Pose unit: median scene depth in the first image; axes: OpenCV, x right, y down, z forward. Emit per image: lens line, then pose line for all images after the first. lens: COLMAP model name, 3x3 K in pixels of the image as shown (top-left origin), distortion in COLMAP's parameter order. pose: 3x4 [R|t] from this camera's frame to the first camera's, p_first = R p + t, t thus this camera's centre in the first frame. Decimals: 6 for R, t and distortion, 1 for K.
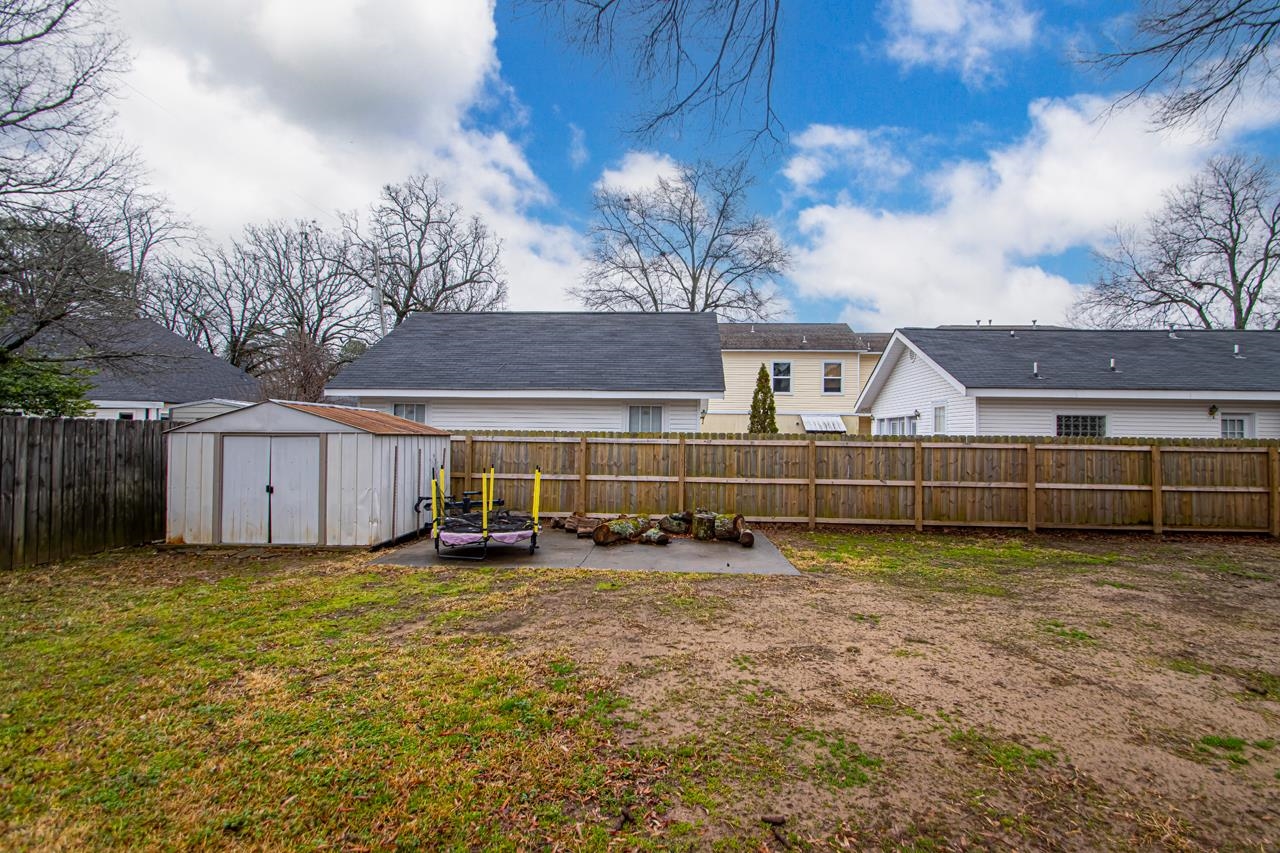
lens RADIAL K [[596.4, 0, 642.7], [0, 596.4, 429.8], [0, 0, 1]] dist [0.012757, -0.013460]
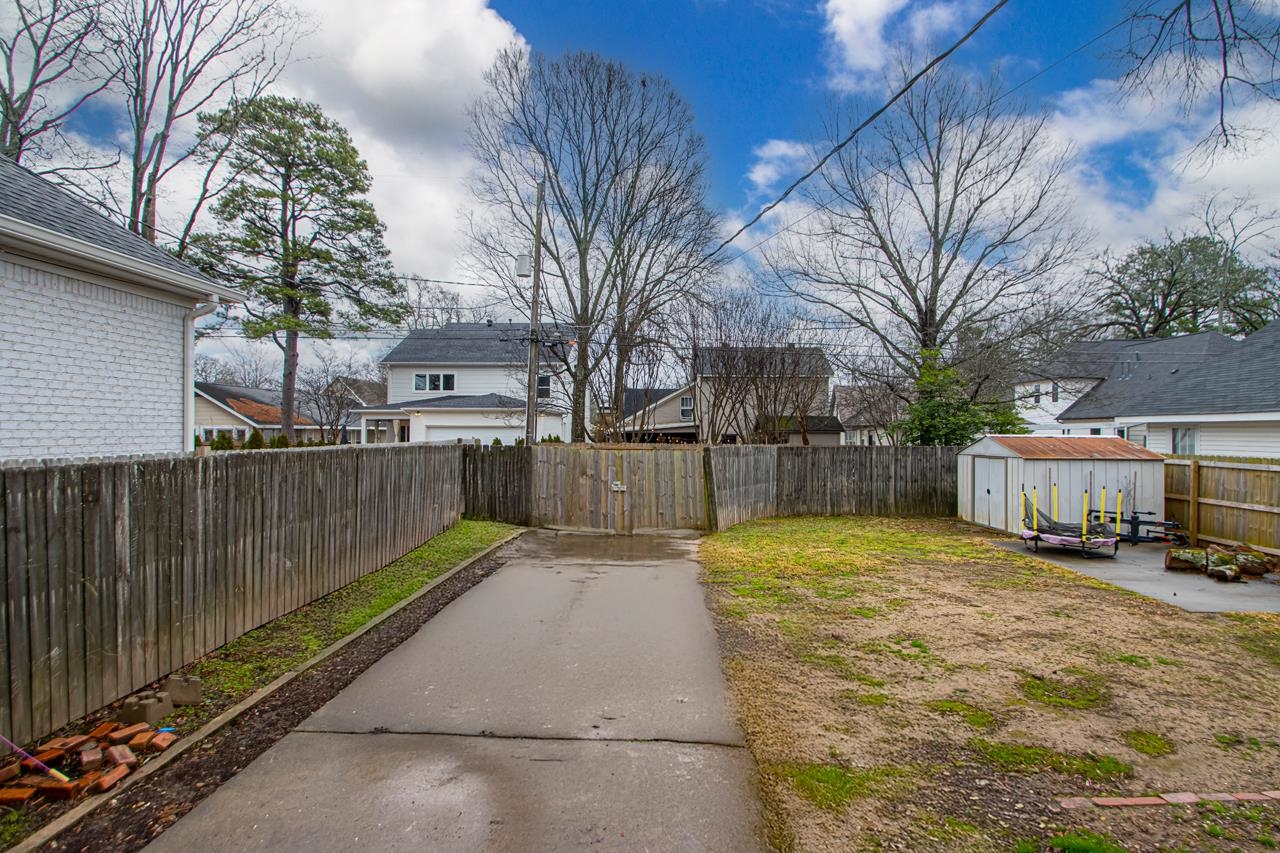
lens RADIAL K [[710.5, 0, 640.5], [0, 710.5, 430.4], [0, 0, 1]] dist [-0.000516, -0.000094]
pose [[0.027533, -0.011287, -0.999557, 1.230901], [0.006838, 0.999915, -0.011103, -0.047309], [0.999598, -0.006529, 0.027608, 0.030774]]
